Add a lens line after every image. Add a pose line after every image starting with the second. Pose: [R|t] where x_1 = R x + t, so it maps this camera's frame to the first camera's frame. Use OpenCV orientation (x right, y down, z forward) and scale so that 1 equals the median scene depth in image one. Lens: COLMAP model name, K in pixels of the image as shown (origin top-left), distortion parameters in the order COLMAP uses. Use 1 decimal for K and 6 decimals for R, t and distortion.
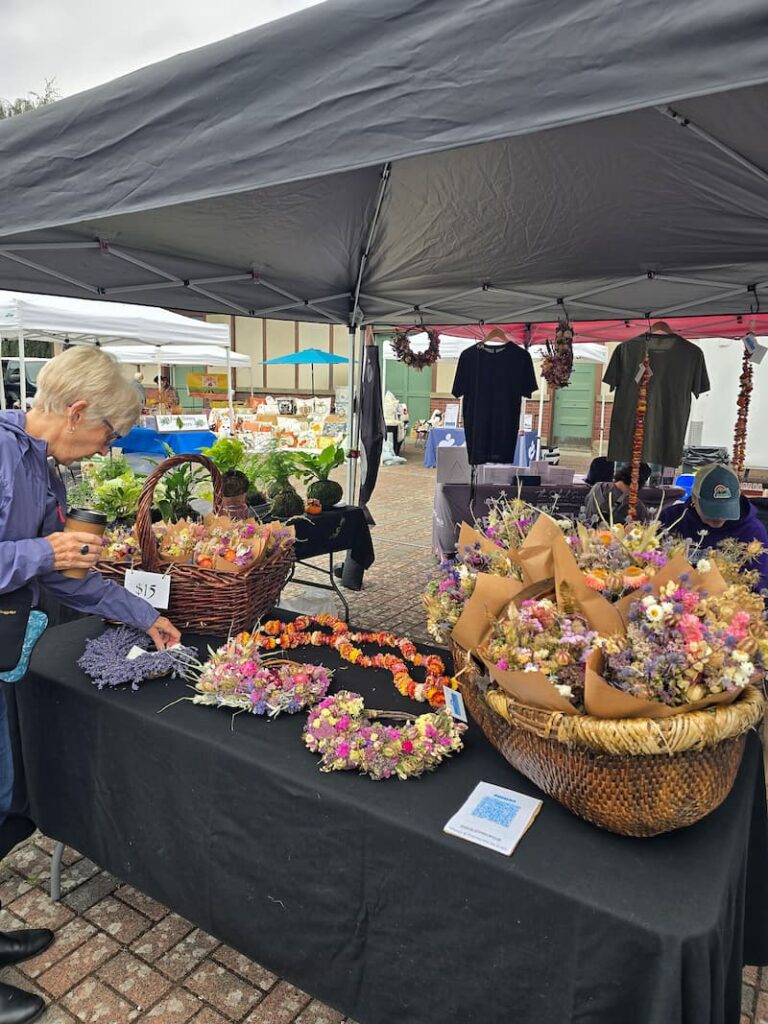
lens RADIAL K [[683.9, 0, 379.9], [0, 683.9, 497.6], [0, 0, 1]] dist [0.065543, -0.062367]
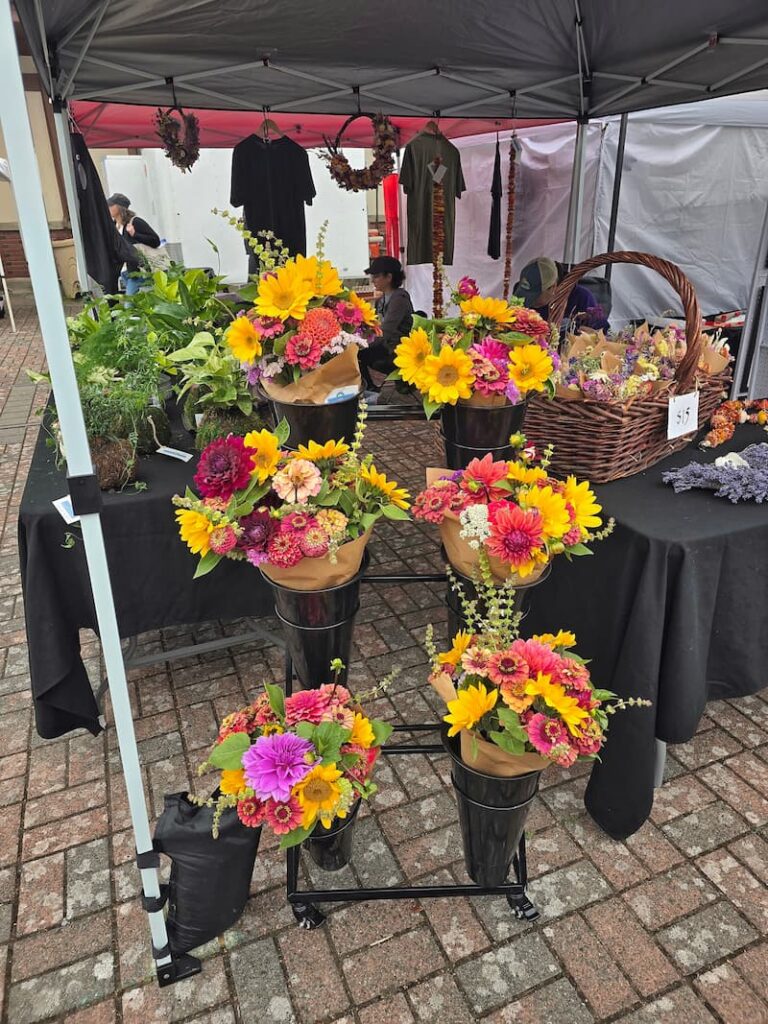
lens RADIAL K [[683.9, 0, 379.9], [0, 683.9, 497.6], [0, 0, 1]] dist [0.065543, -0.062367]
pose [[0.554782, -0.360702, 0.749741, -0.550355], [0.160175, 0.930582, 0.329182, -0.067282], [-0.816432, -0.062534, 0.574045, 0.354317]]
